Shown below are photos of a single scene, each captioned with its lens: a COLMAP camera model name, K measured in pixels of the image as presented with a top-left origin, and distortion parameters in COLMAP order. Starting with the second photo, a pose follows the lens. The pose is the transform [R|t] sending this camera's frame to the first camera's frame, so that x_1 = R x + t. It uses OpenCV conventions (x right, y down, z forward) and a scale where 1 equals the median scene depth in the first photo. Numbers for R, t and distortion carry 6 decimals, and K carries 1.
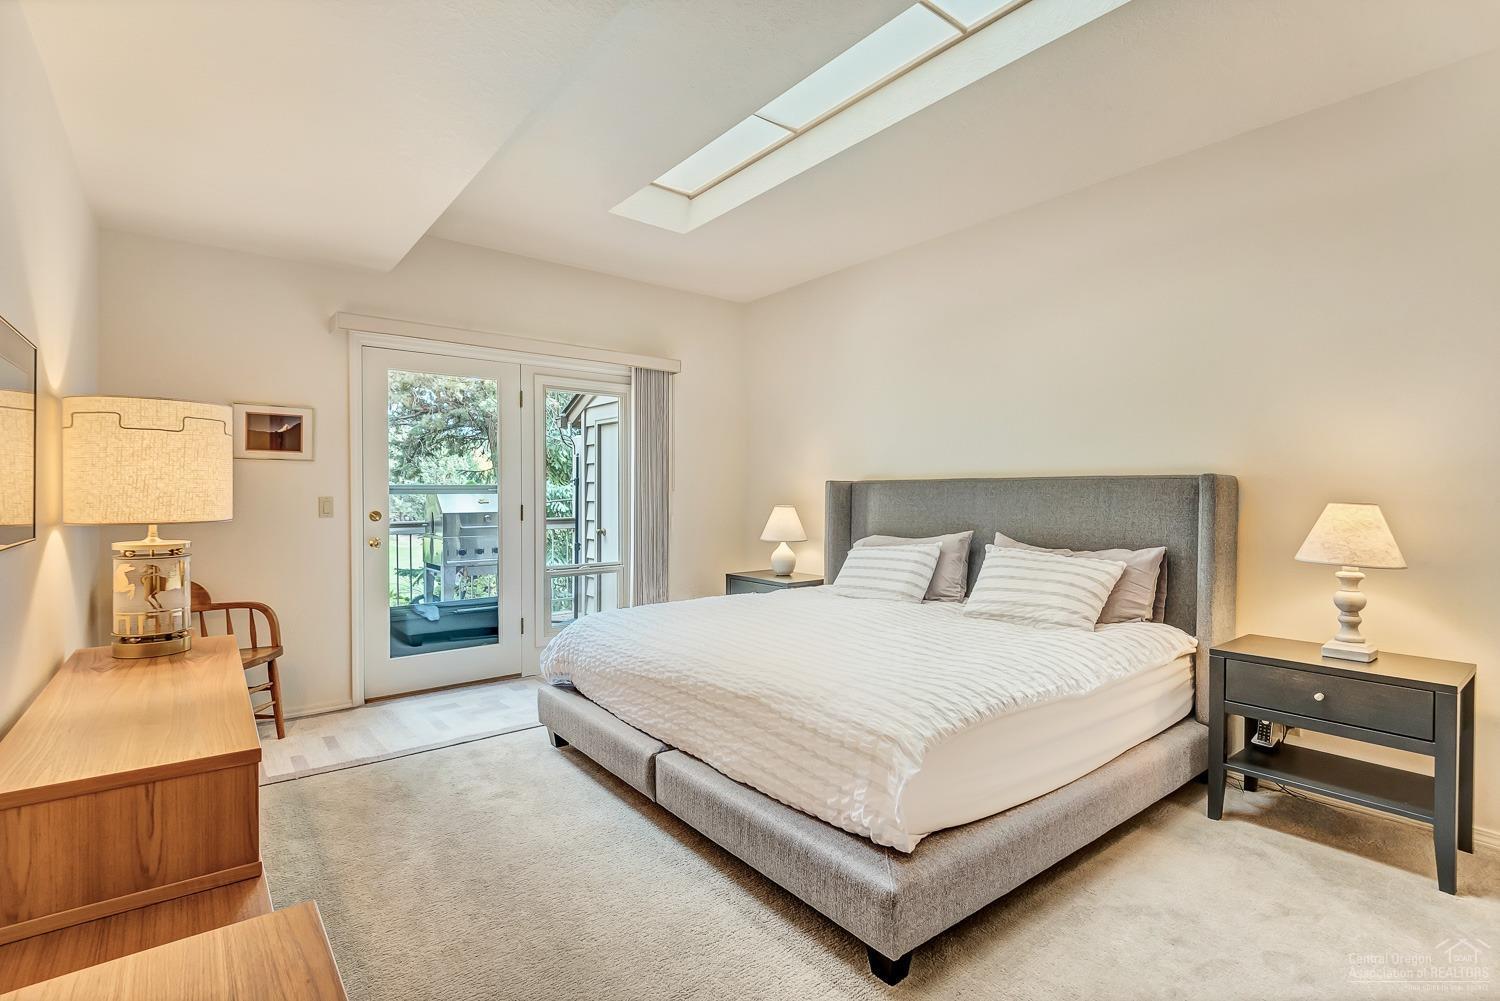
lens RADIAL K [[702.6, 0, 750.0], [0, 702.6, 500.5], [0, 0, 1]] dist [-0.014681, -0.000298]
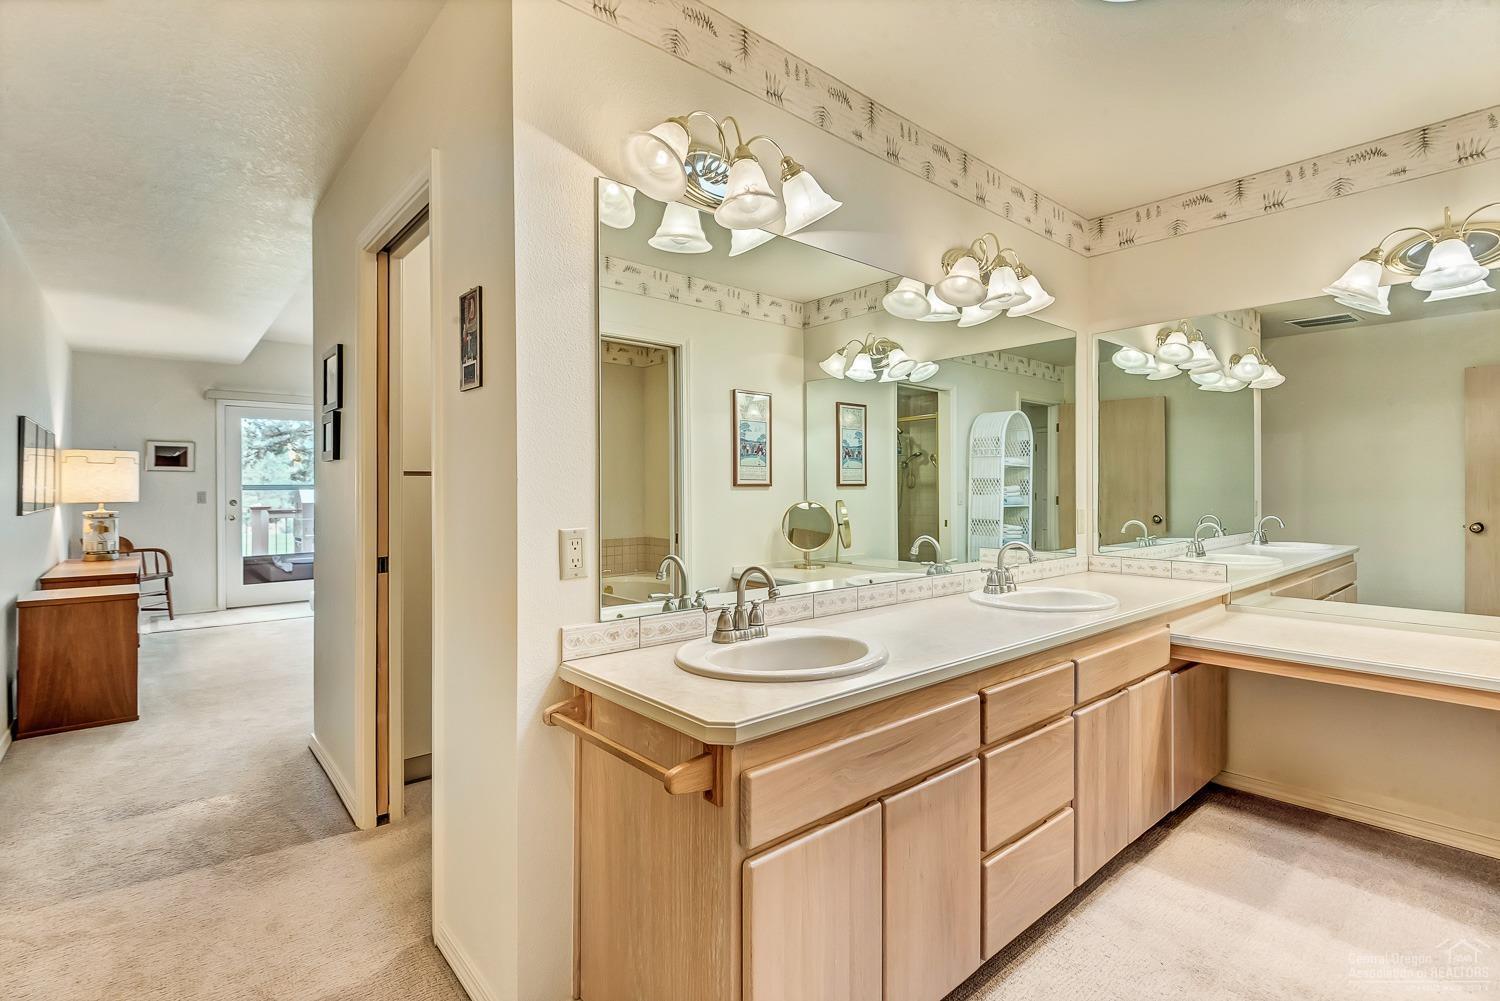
lens RADIAL K [[700.9, 0, 733.1], [0, 700.9, 493.0], [0, 0, 1]] dist [0.000297, -0.000244]
pose [[0.999722, -0.002284, 0.023447, 0.847029], [0.002394, 0.999986, -0.004650, 0.011510], [-0.023436, 0.004705, 0.999714, -0.984506]]
